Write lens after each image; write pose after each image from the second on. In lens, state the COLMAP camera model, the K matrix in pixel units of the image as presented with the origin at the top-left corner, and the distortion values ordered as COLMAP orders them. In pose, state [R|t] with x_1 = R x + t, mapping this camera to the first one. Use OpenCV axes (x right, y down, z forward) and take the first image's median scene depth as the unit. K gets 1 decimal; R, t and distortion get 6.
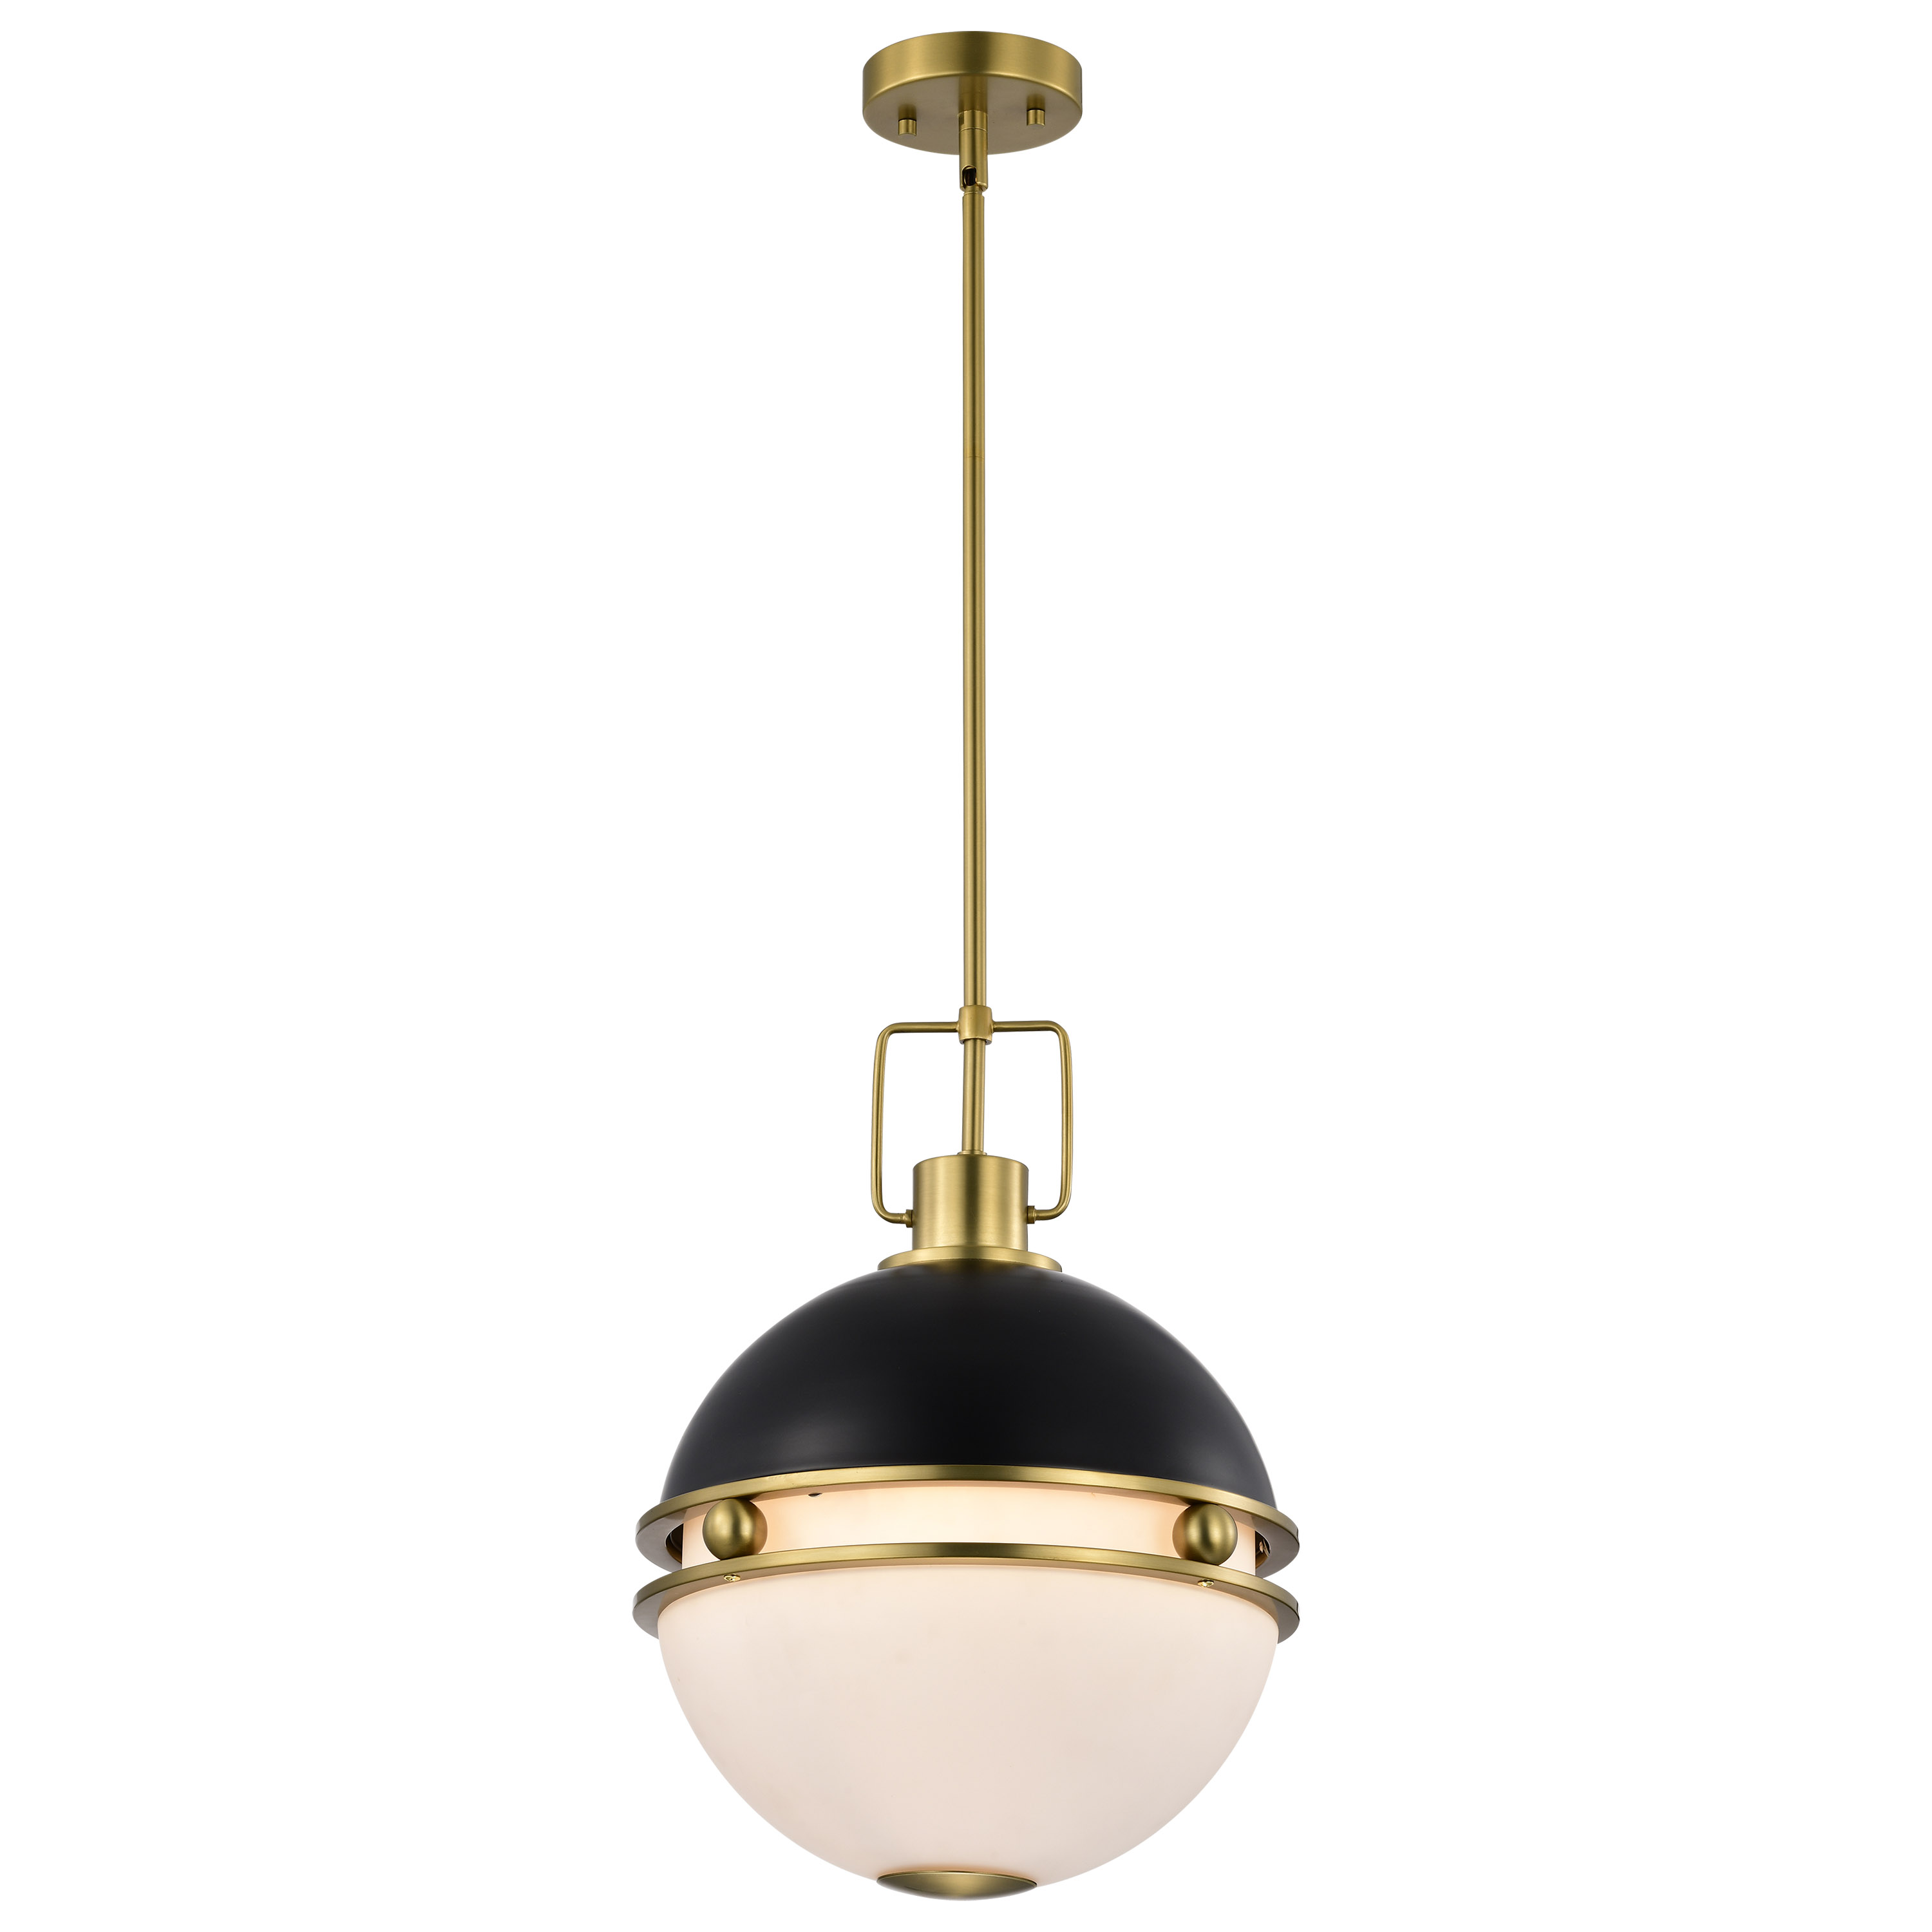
lens RADIAL K [[9697.2, 0, 971.2], [0, 9697.2, 978.5], [0, 0, 1]] dist [-2.465624, 0.000000]
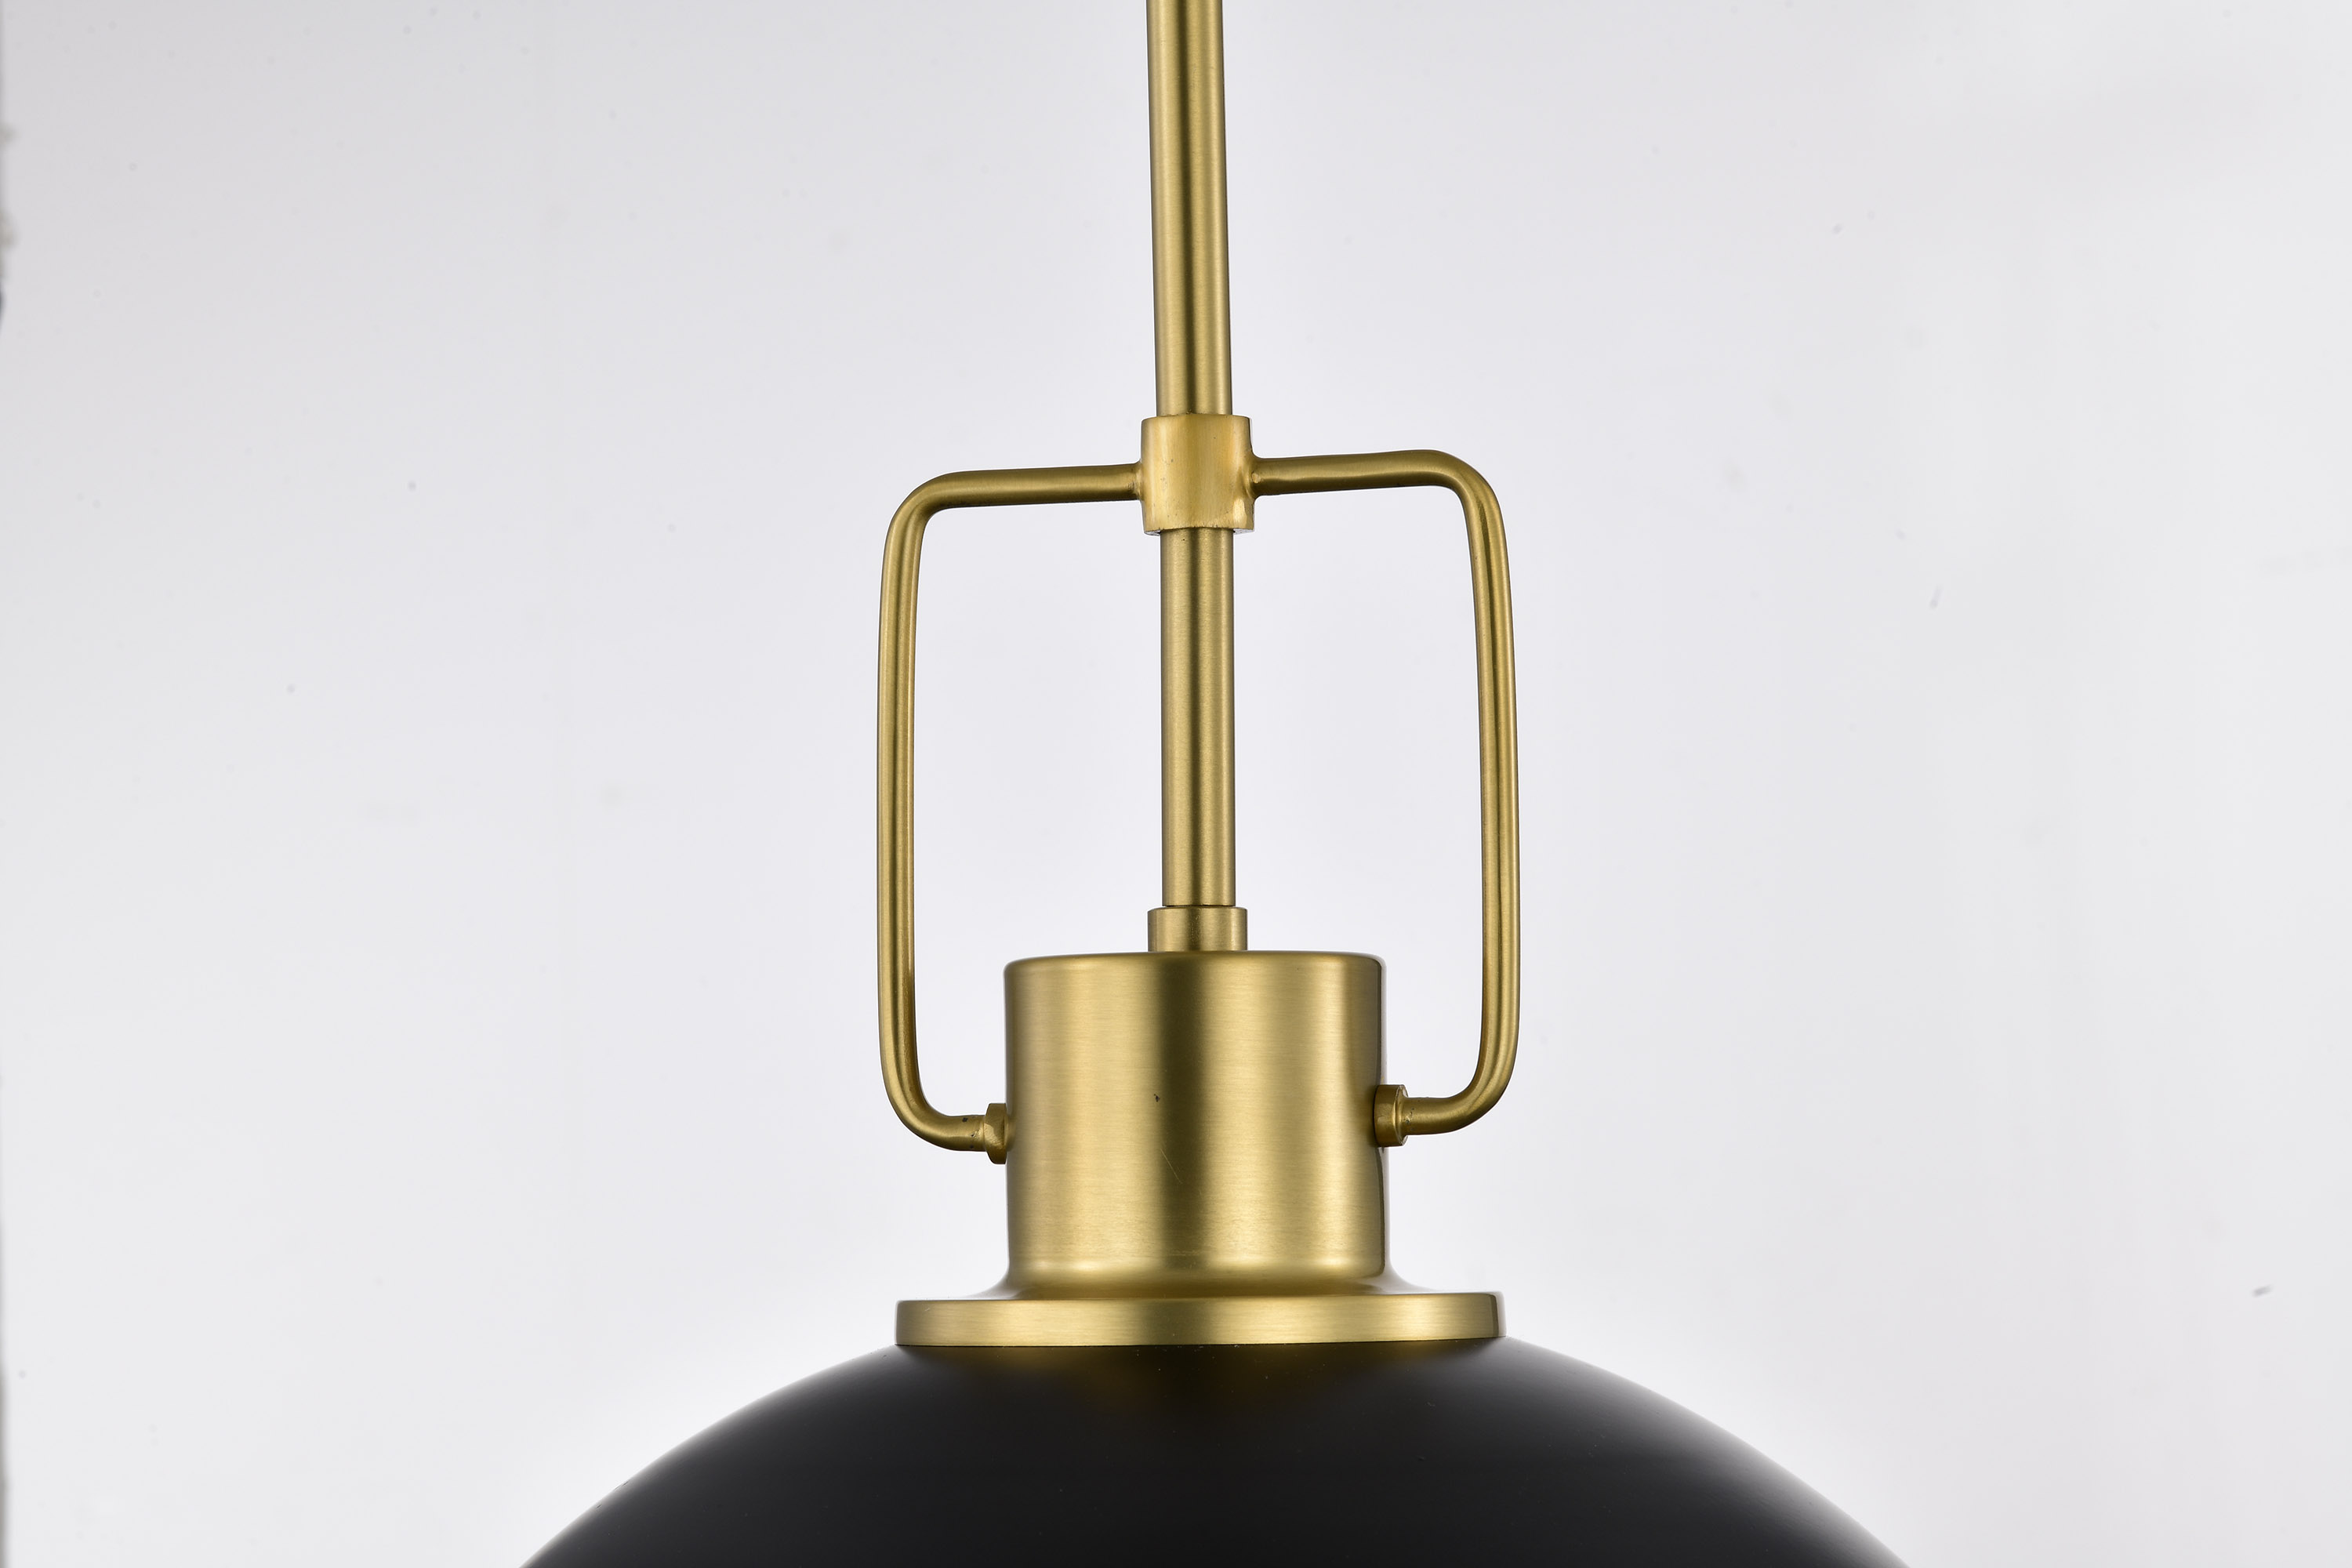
lens RADIAL K [[8746.7, 0, 1166.0], [0, 8746.7, 786.5], [0, 0, 1]] dist [0.665120, 0.000000]
pose [[0.992316, -0.032783, -0.119310, 0.032224], [0.058996, 0.972953, 0.223344, -0.047506], [0.108761, -0.228667, 0.967410, 0.734614]]
